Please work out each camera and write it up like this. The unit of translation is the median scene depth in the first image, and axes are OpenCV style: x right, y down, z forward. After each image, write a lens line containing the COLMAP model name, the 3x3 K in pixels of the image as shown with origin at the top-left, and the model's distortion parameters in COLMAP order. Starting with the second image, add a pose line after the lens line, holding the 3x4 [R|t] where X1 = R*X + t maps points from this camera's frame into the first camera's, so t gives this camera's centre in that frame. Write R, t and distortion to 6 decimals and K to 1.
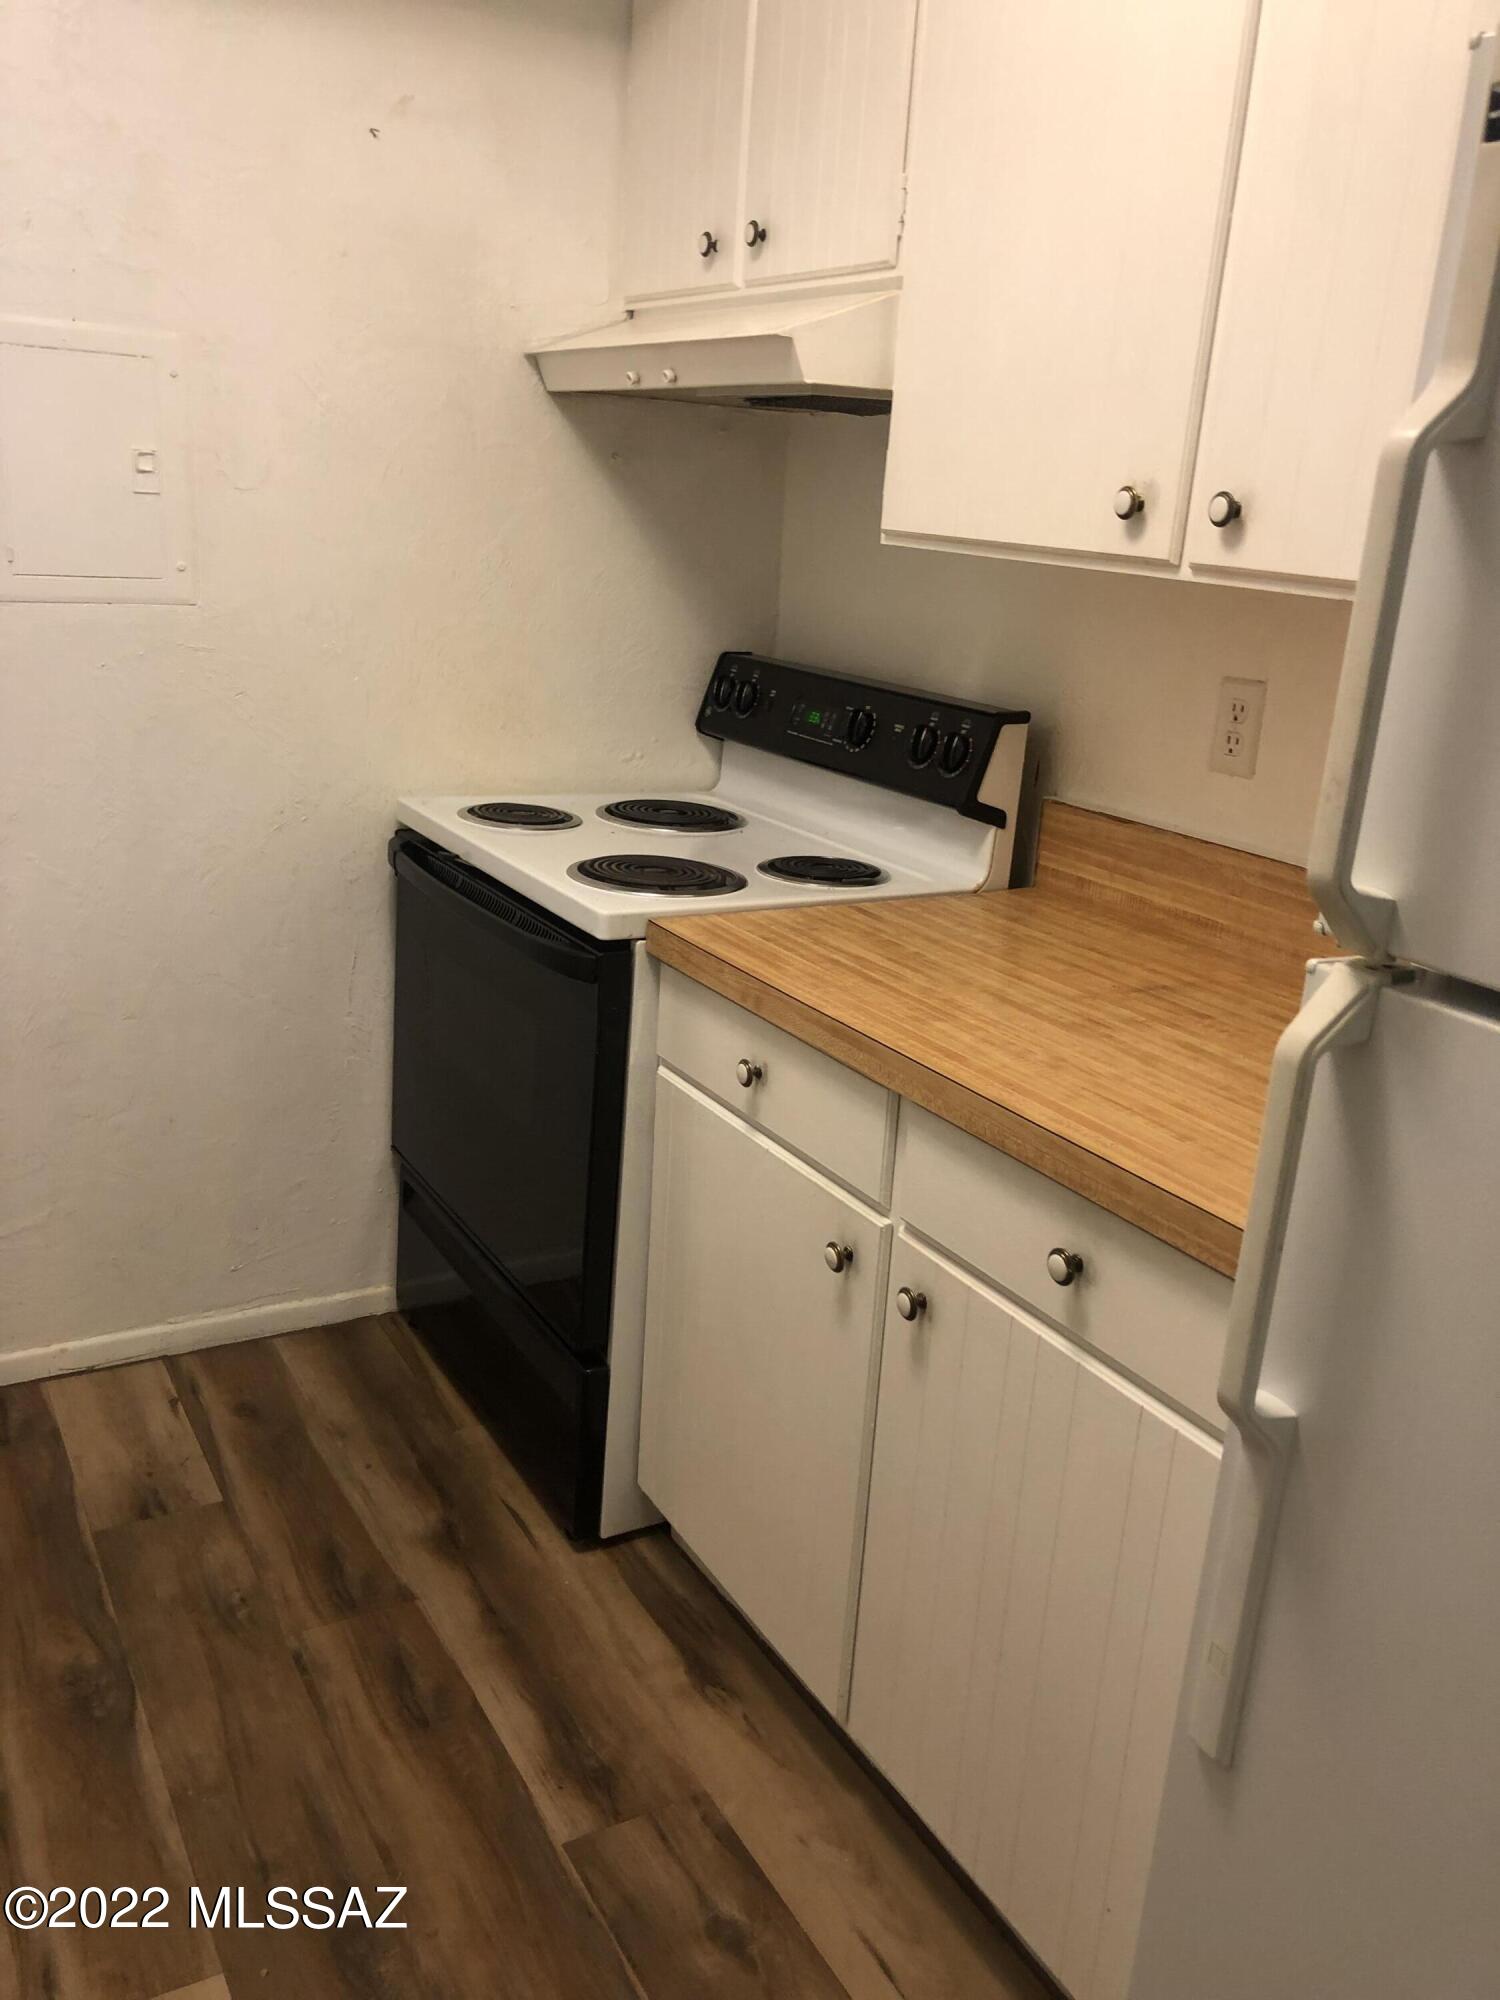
lens RADIAL K [[1665.7, 0, 743.0], [0, 1665.7, 959.4], [0, 0, 1]] dist [-0.000597, -0.000577]
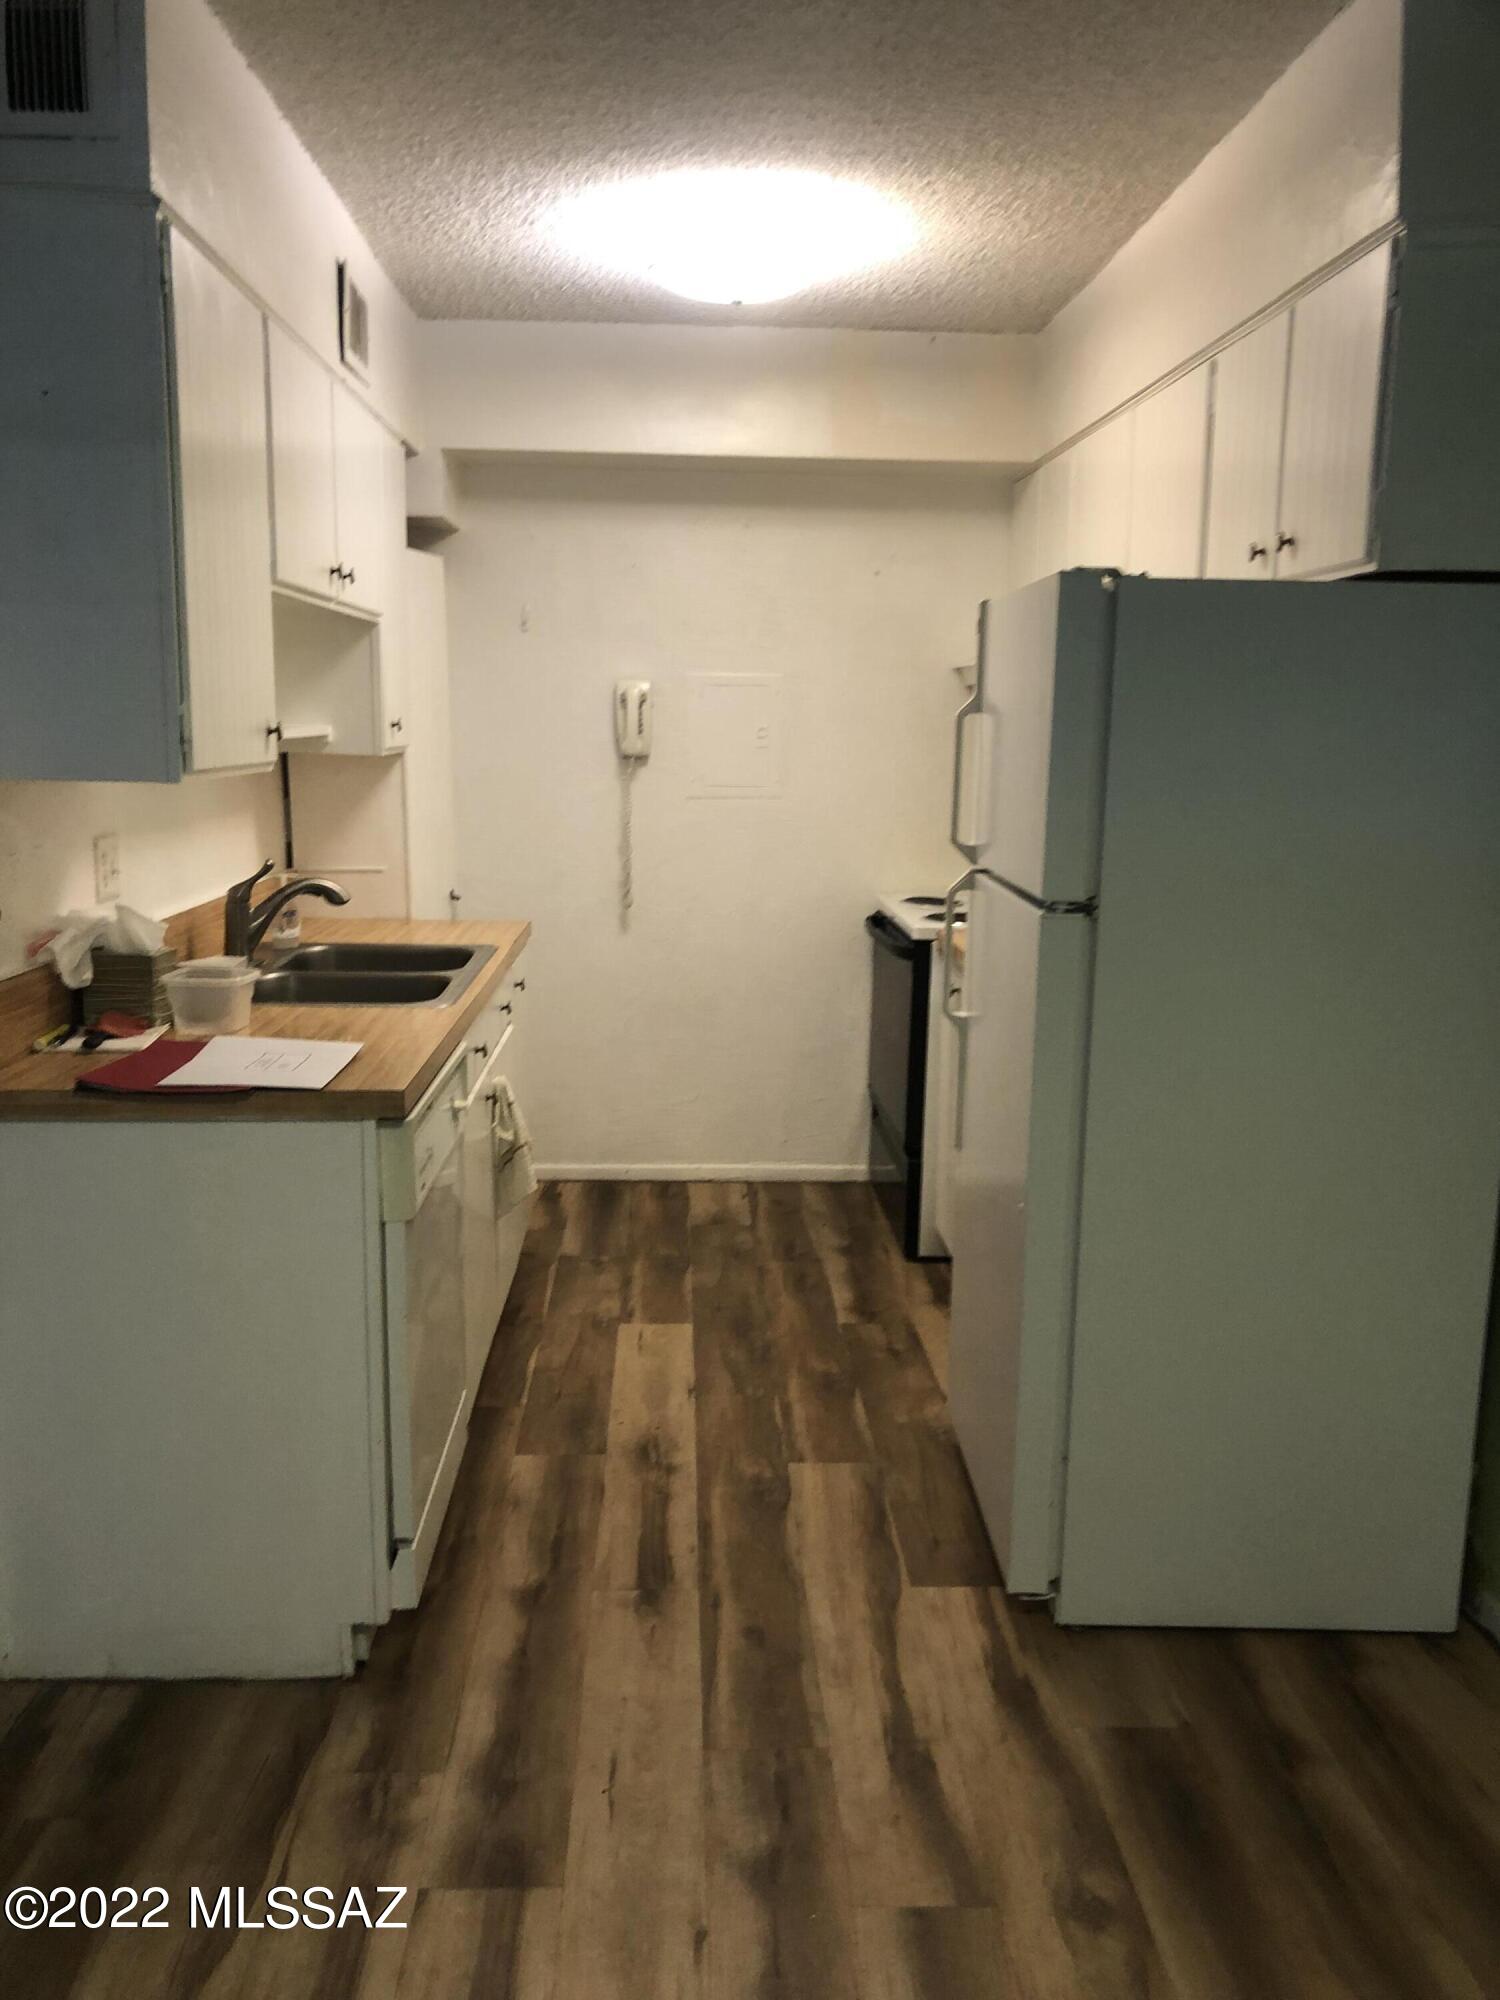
lens RADIAL K [[1616.7, 0, 721.2], [0, 1616.7, 996.5], [0, 0, 1]] dist [-0.000456, 0.002606]
pose [[0.881269, 0.024601, -0.471975, 0.583280], [-0.083687, 0.990986, -0.104605, 0.256649], [0.465147, 0.131684, 0.875384, -0.790170]]
